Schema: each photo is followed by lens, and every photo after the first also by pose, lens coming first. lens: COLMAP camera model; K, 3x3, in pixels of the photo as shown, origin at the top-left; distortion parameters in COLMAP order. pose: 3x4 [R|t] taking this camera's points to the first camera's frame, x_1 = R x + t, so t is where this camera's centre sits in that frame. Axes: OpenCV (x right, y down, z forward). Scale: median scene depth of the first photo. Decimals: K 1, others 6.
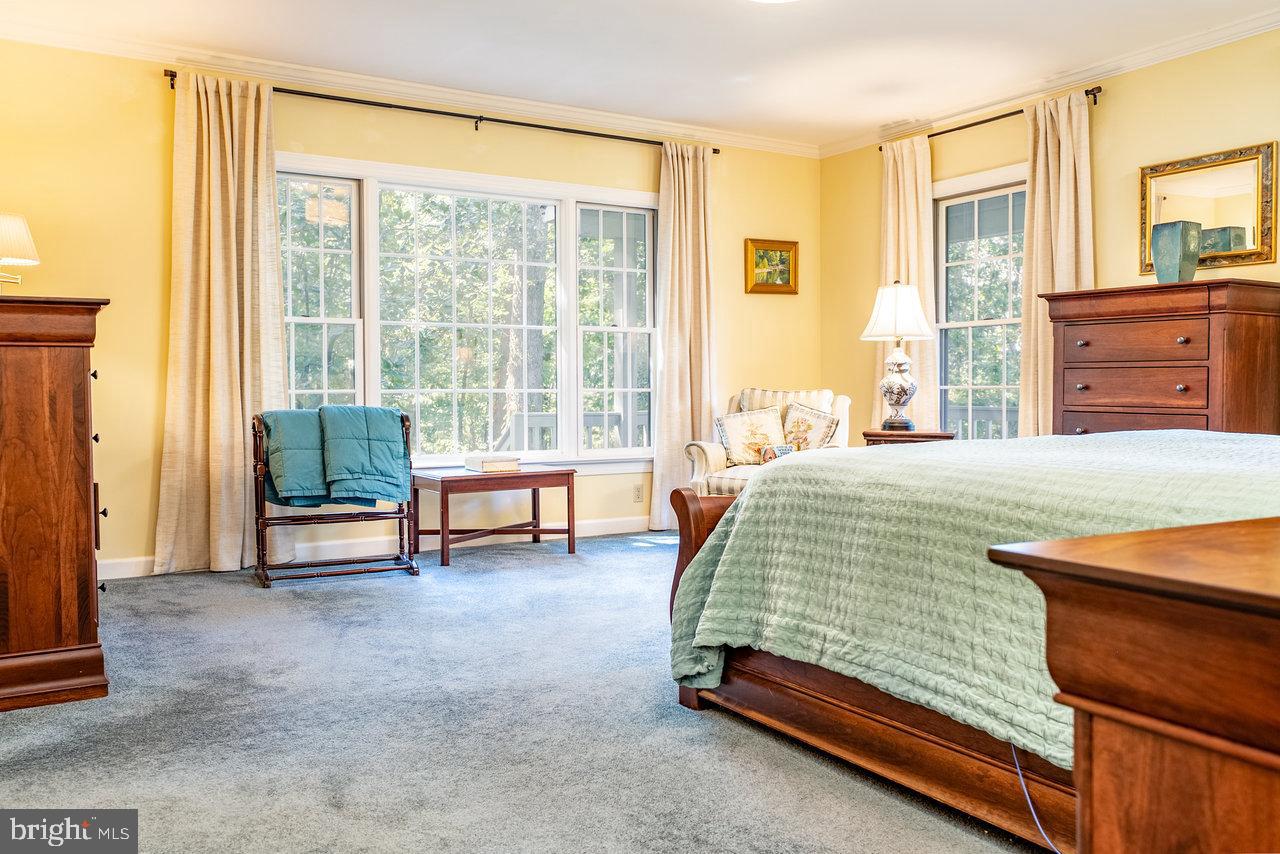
lens RADIAL K [[1044.5, 0, 640.0], [0, 1044.5, 427.0], [0, 0, 1]] dist [0.003659, 0.003083]
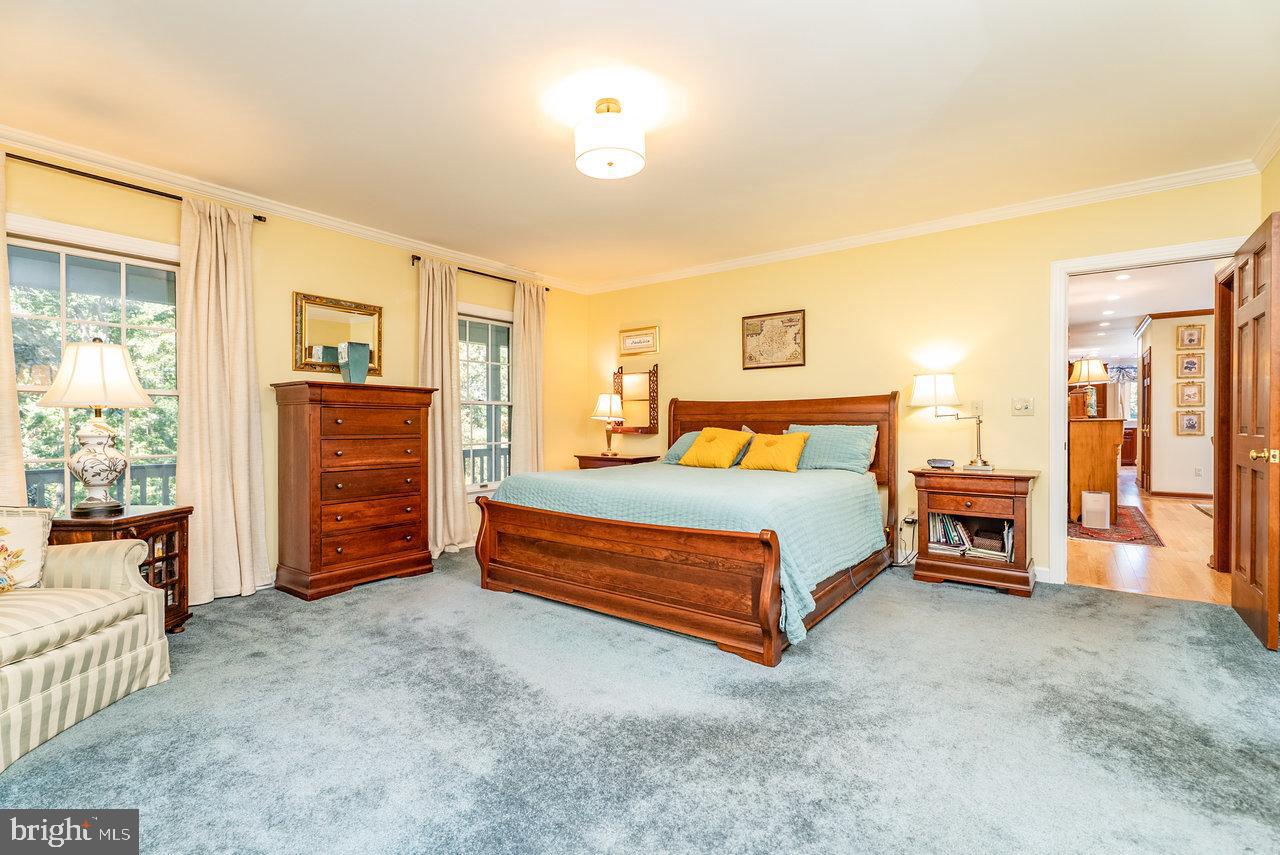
lens RADIAL K [[574.7, 0, 640.0], [0, 574.7, 427.5], [0, 0, 1]] dist [0.001311, 0.000360]
pose [[-0.372946, 0.000277, 0.927853, -0.376129], [0.042113, 0.998974, 0.016629, -0.062208], [-0.926897, 0.045276, -0.372575, 0.843957]]
